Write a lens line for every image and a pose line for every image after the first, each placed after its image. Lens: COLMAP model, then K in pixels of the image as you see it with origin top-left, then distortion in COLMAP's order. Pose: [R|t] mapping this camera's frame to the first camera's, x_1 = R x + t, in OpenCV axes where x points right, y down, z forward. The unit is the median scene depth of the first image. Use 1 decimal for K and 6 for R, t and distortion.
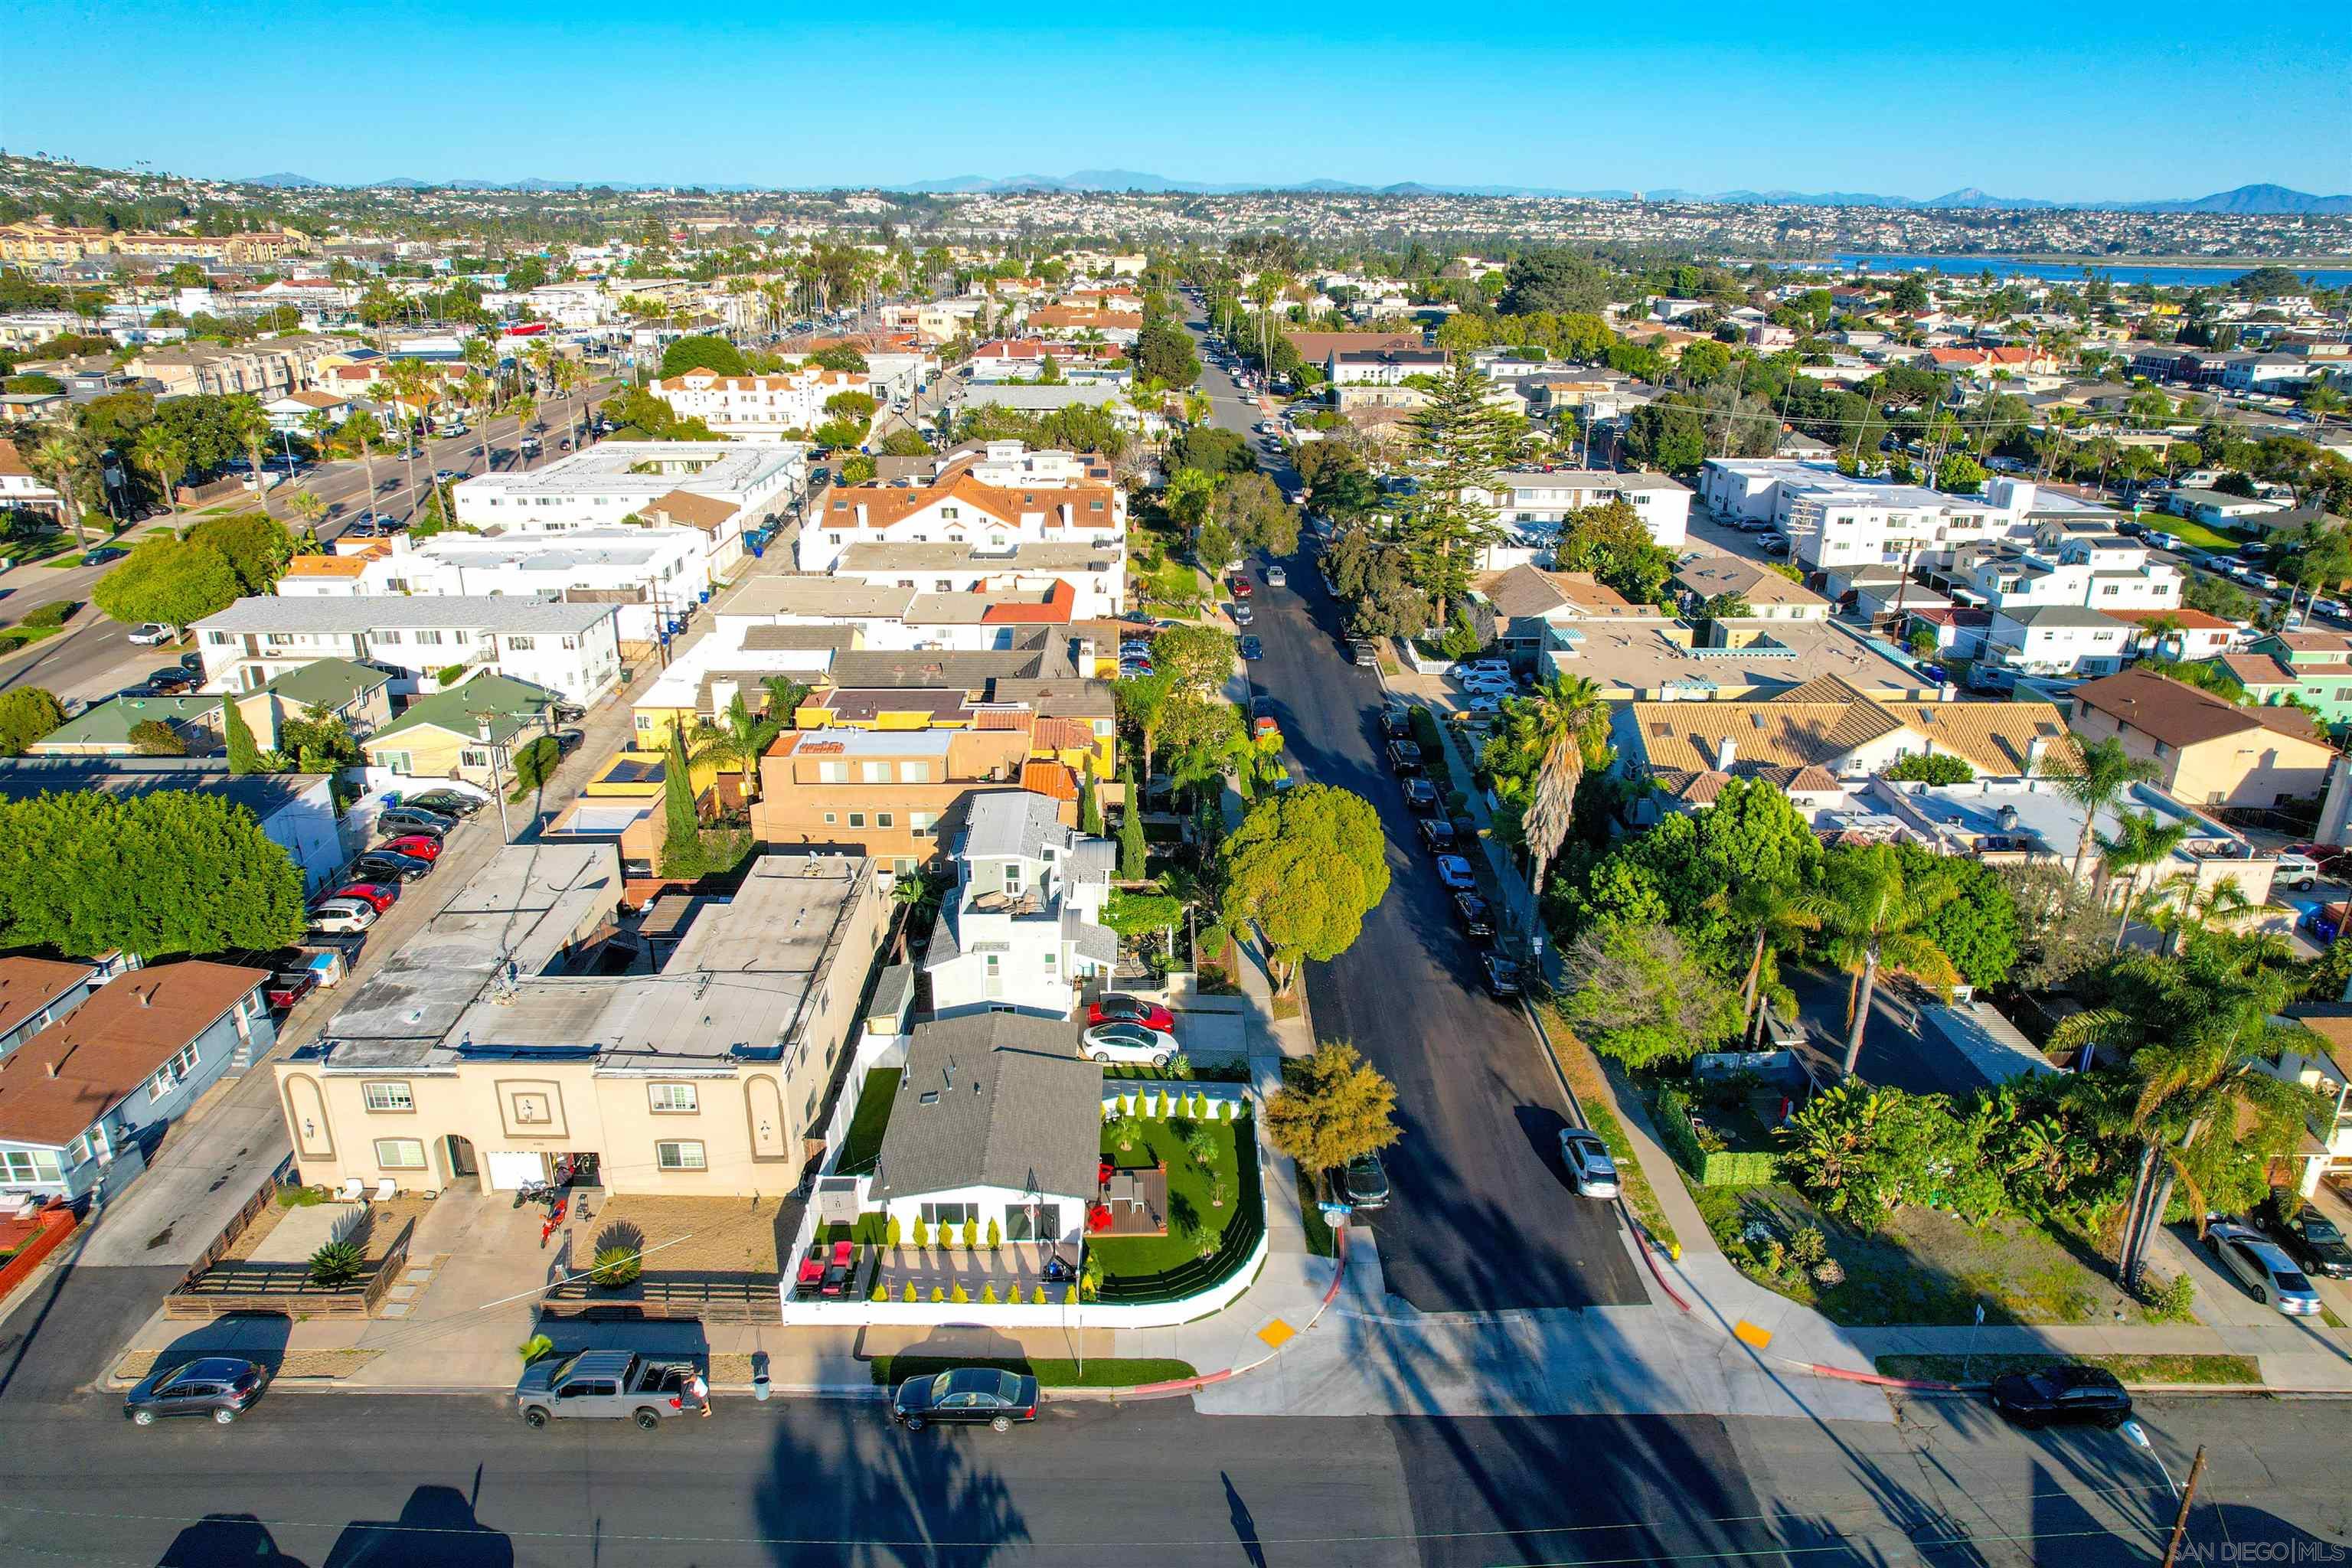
lens RADIAL K [[1503.5, 0, 1184.2], [0, 1503.5, 774.7], [0, 0, 1]] dist [-0.074127, 0.062934]
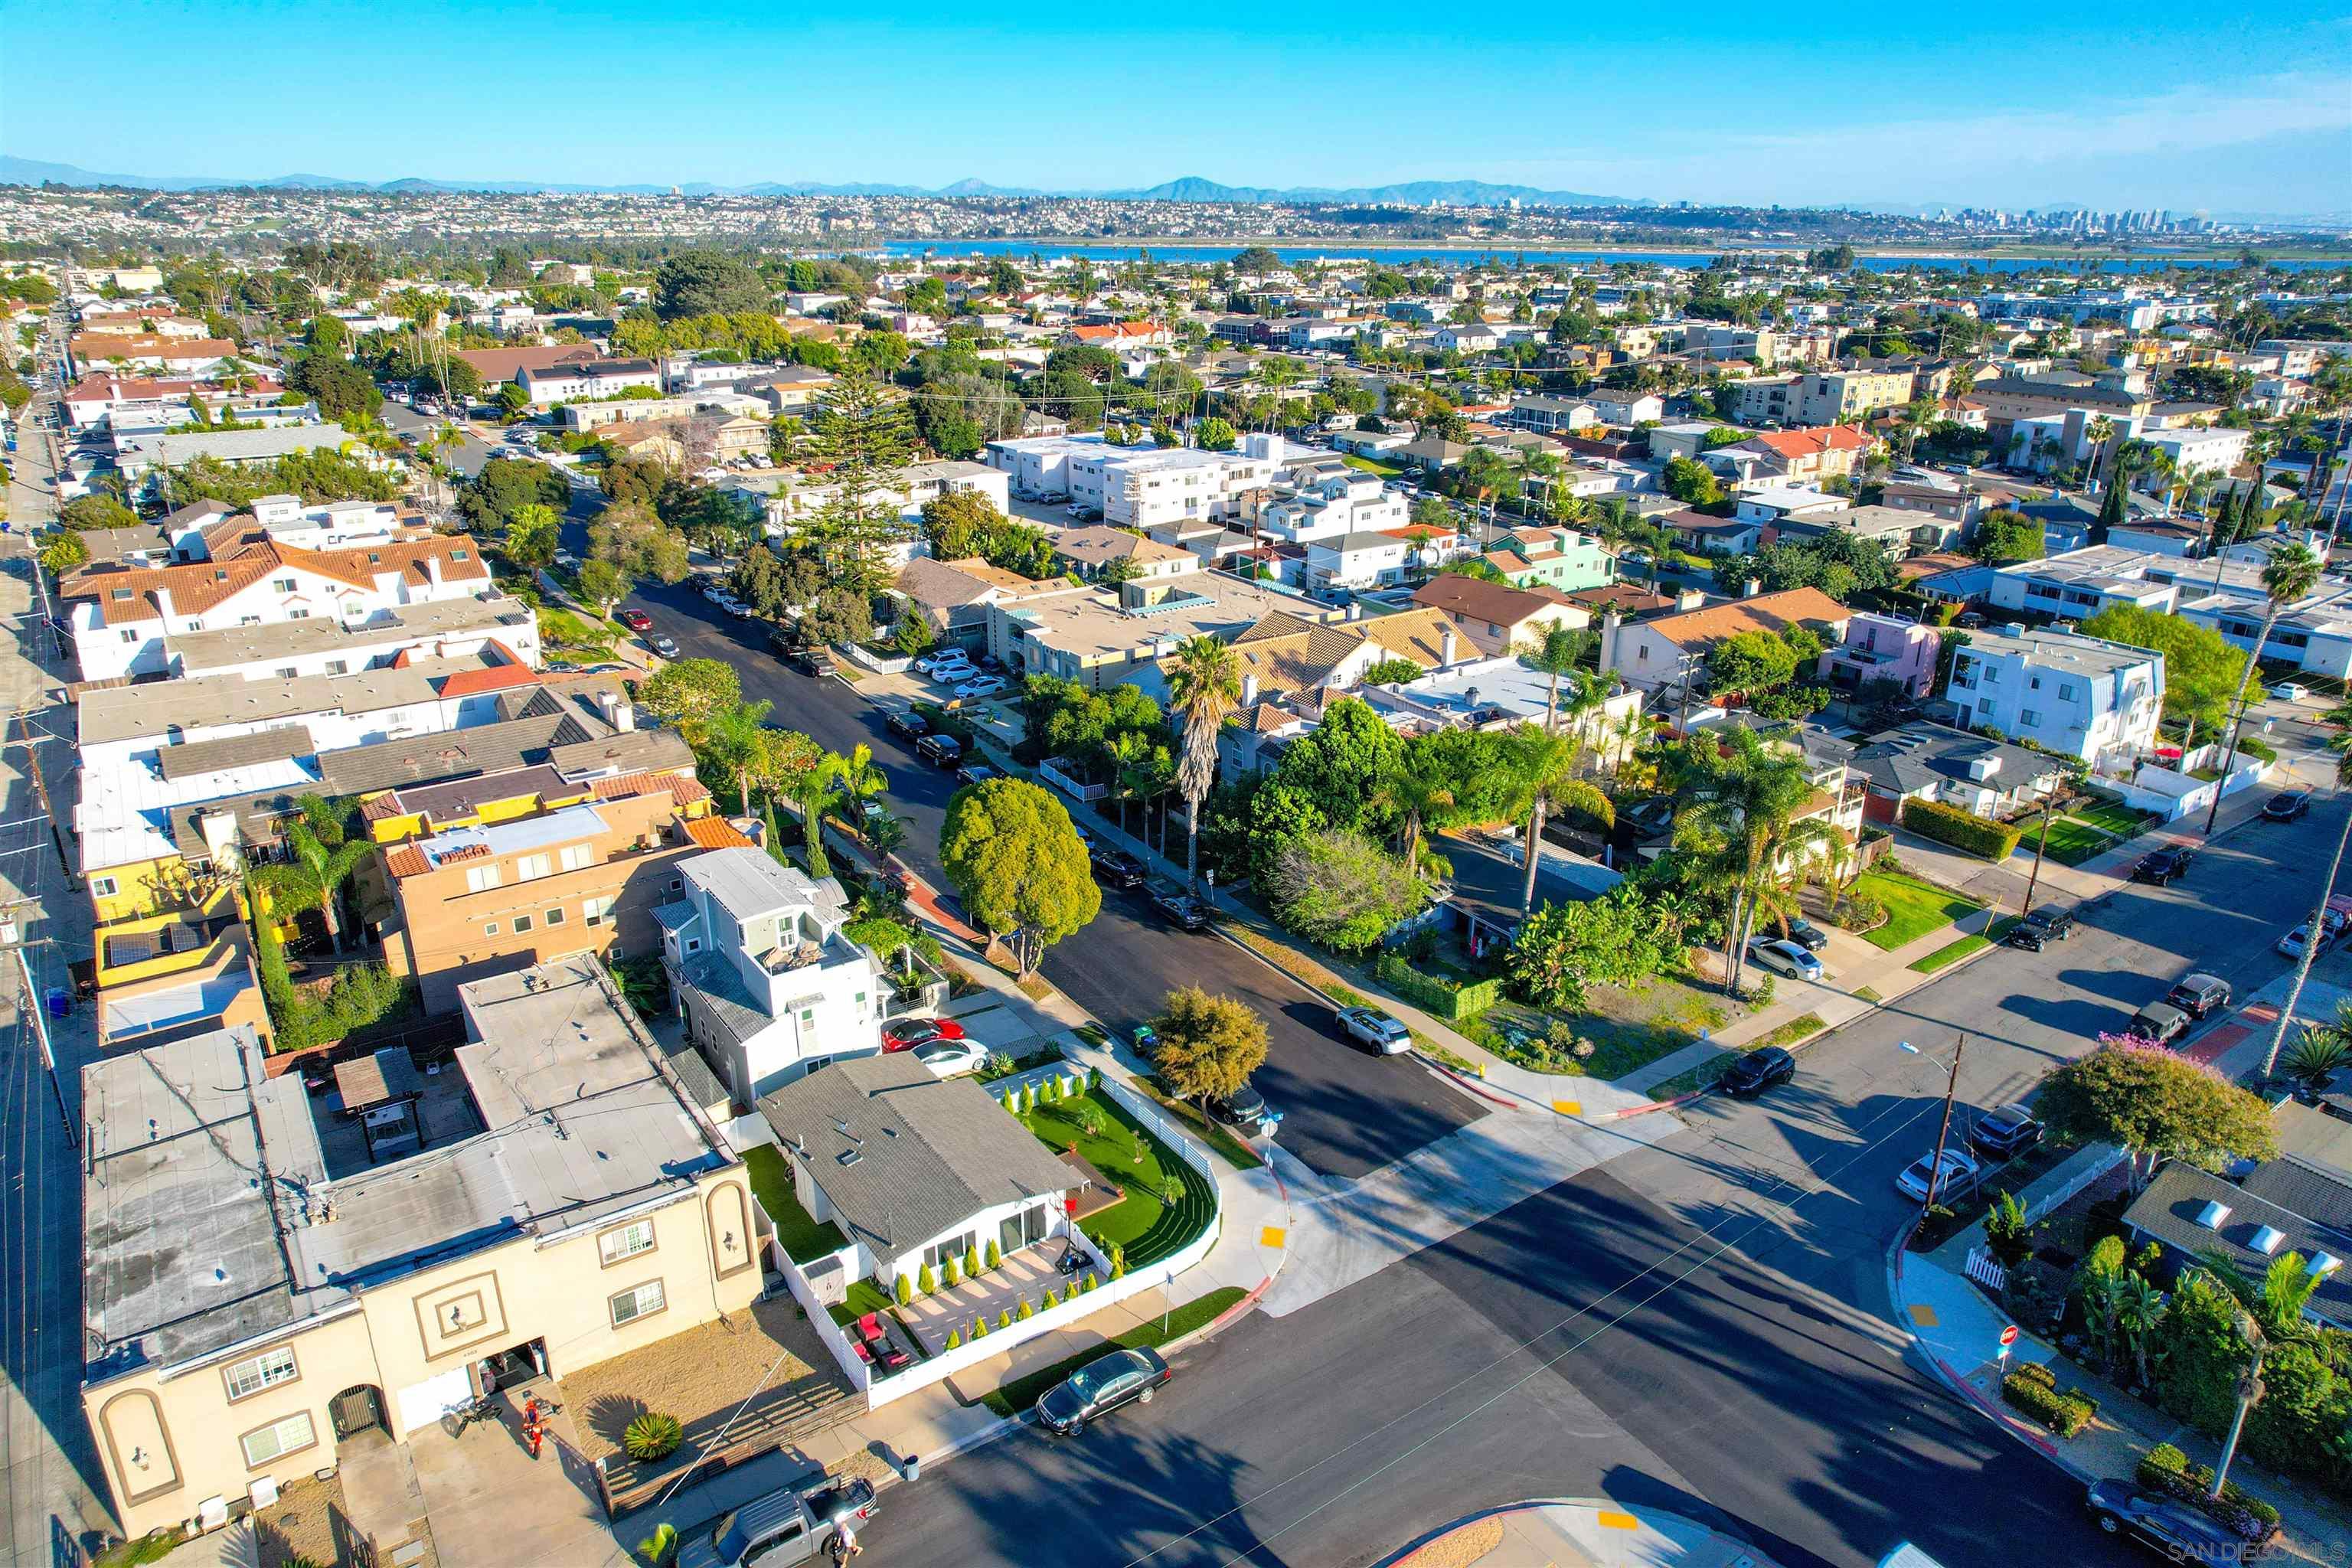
lens RADIAL K [[1503.5, 0, 1187.7], [0, 1503.5, 780.8], [0, 0, 1]] dist [-0.074127, 0.062934]
pose [[0.828464, -0.201735, 0.522447, -0.363131], [0.197691, 0.978159, 0.064216, -0.034370], [-0.523991, 0.050083, 0.850250, 0.038803]]
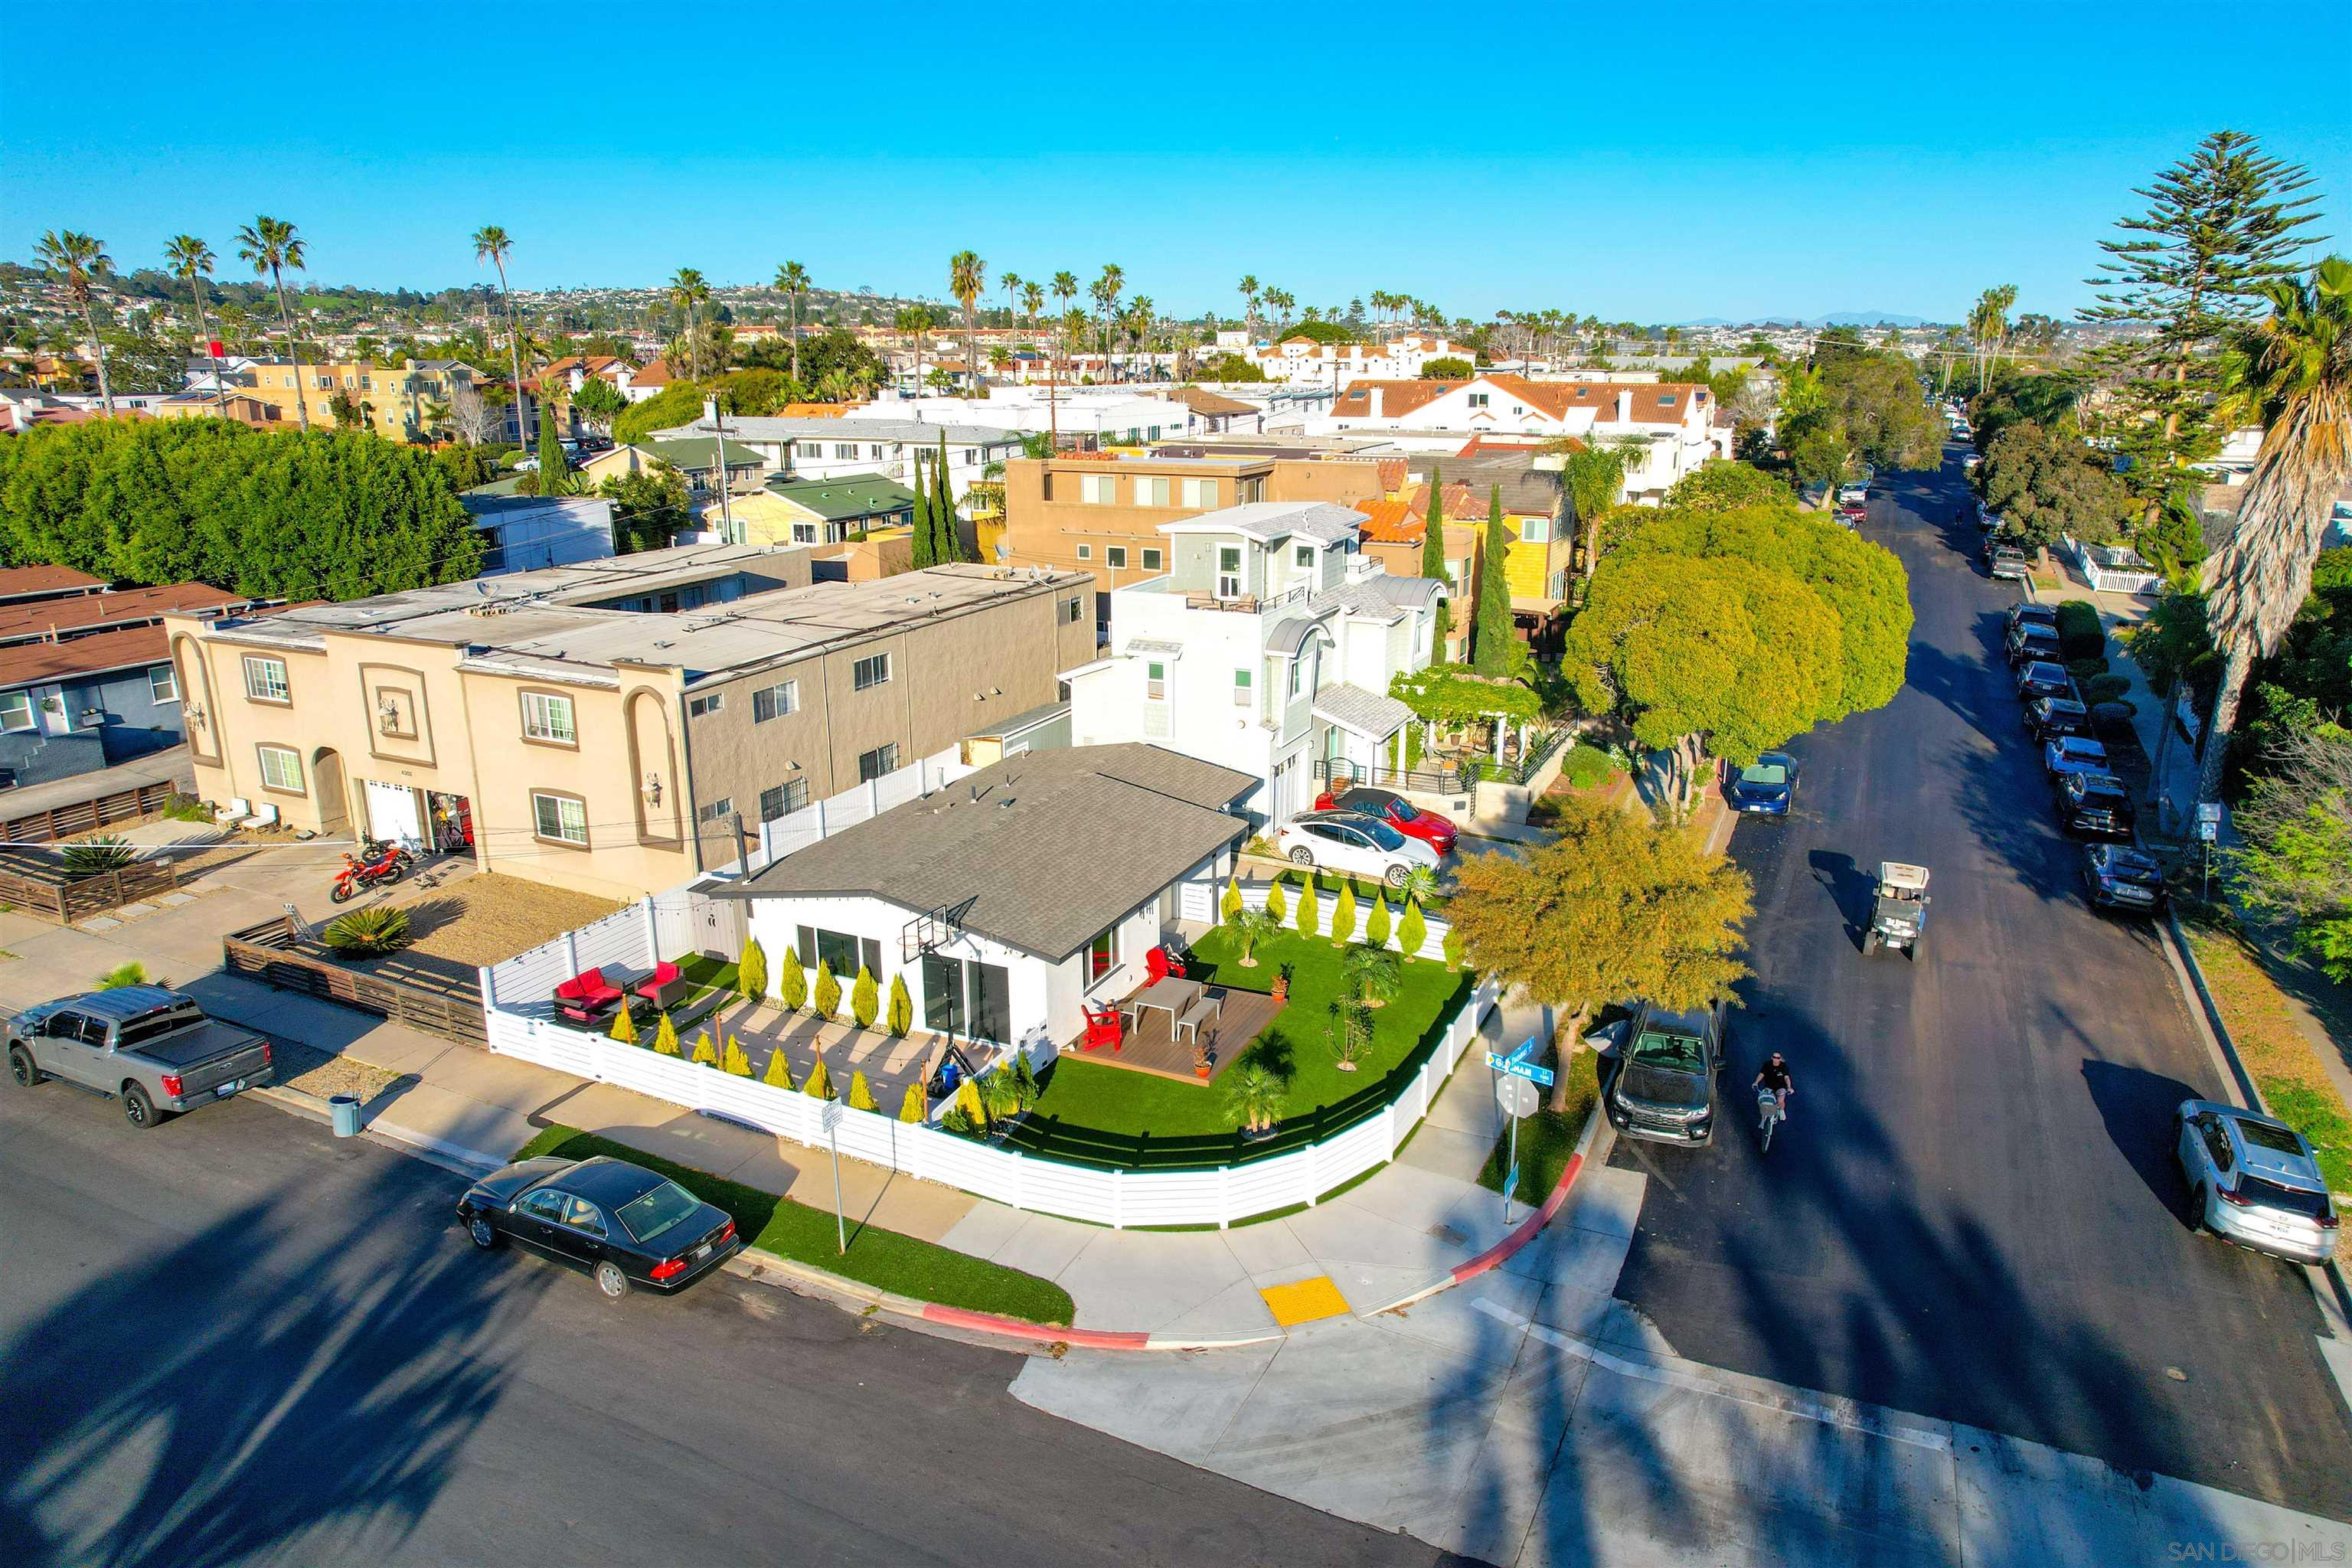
lens RADIAL K [[1503.5, 0, 1182.3], [0, 1503.5, 784.3], [0, 0, 1]] dist [-0.074127, 0.062934]
pose [[0.895593, 0.117669, -0.429030, 0.139265], [-0.151610, 0.987384, -0.045678, 0.178712], [0.418243, 0.105954, 0.902135, 0.411741]]
